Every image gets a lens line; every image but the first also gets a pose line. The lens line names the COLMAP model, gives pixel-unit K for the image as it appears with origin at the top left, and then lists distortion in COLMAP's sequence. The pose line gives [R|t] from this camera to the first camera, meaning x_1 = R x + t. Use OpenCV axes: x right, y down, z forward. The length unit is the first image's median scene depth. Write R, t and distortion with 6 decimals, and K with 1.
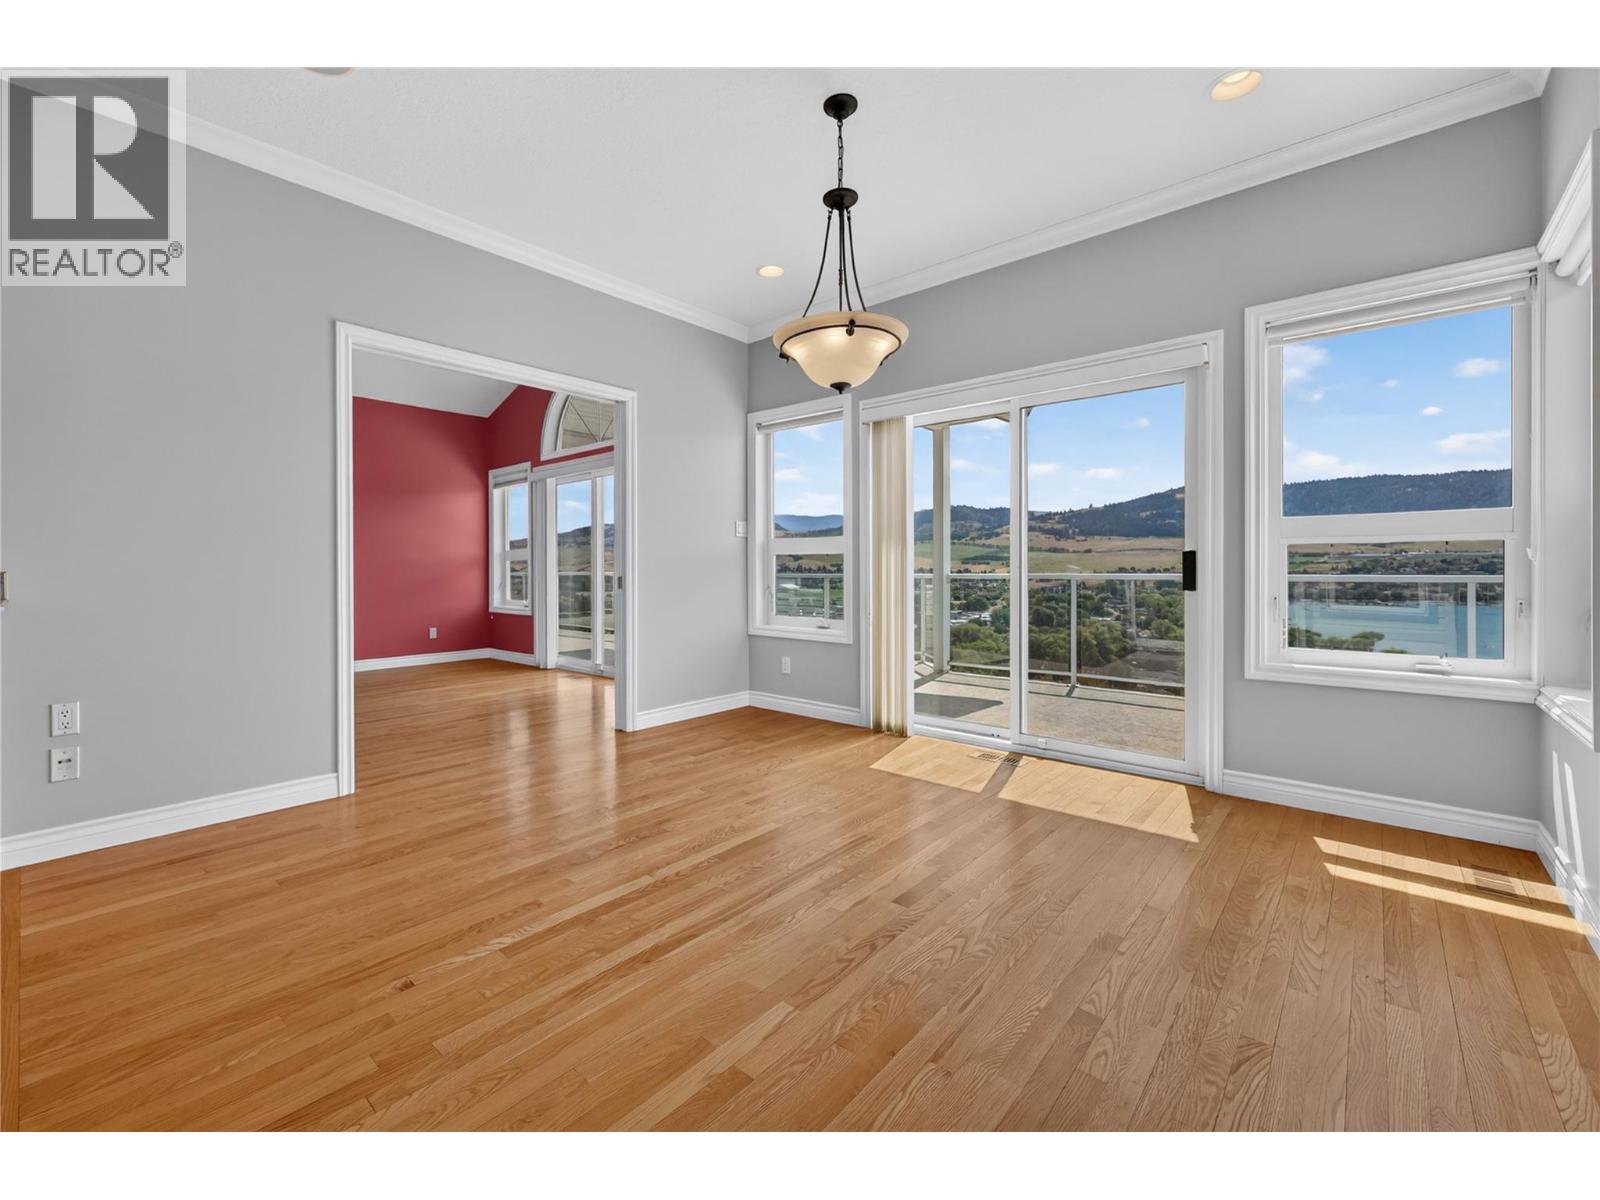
lens RADIAL K [[679.8, 0, 775.2], [0, 679.8, 579.2], [0, 0, 1]] dist [0.000649, 0.000187]
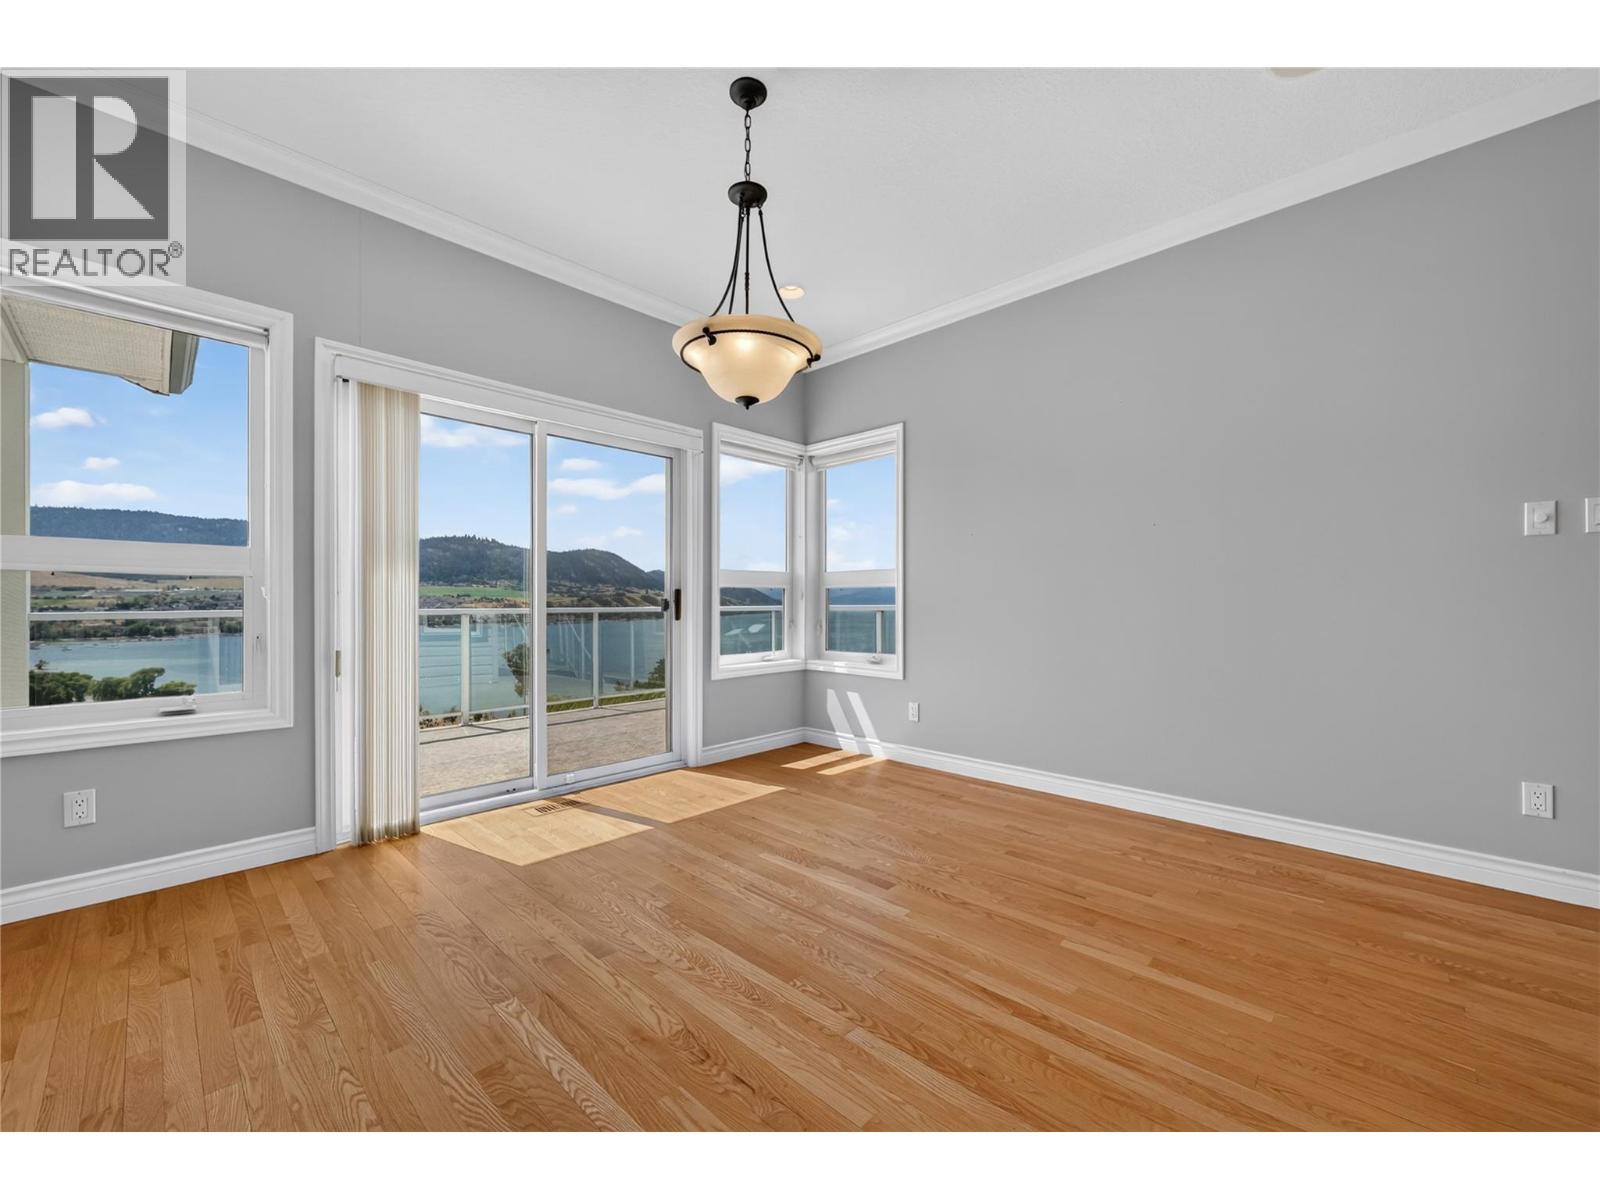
lens RADIAL K [[635.6, 0, 803.5], [0, 635.6, 605.9], [0, 0, 1]] dist [-0.006650, -0.000283]
pose [[0.042312, -0.002655, 0.999101, -0.741267], [0.015664, 0.999875, 0.001994, -0.009127], [-0.998982, 0.015566, 0.042348, 0.888192]]
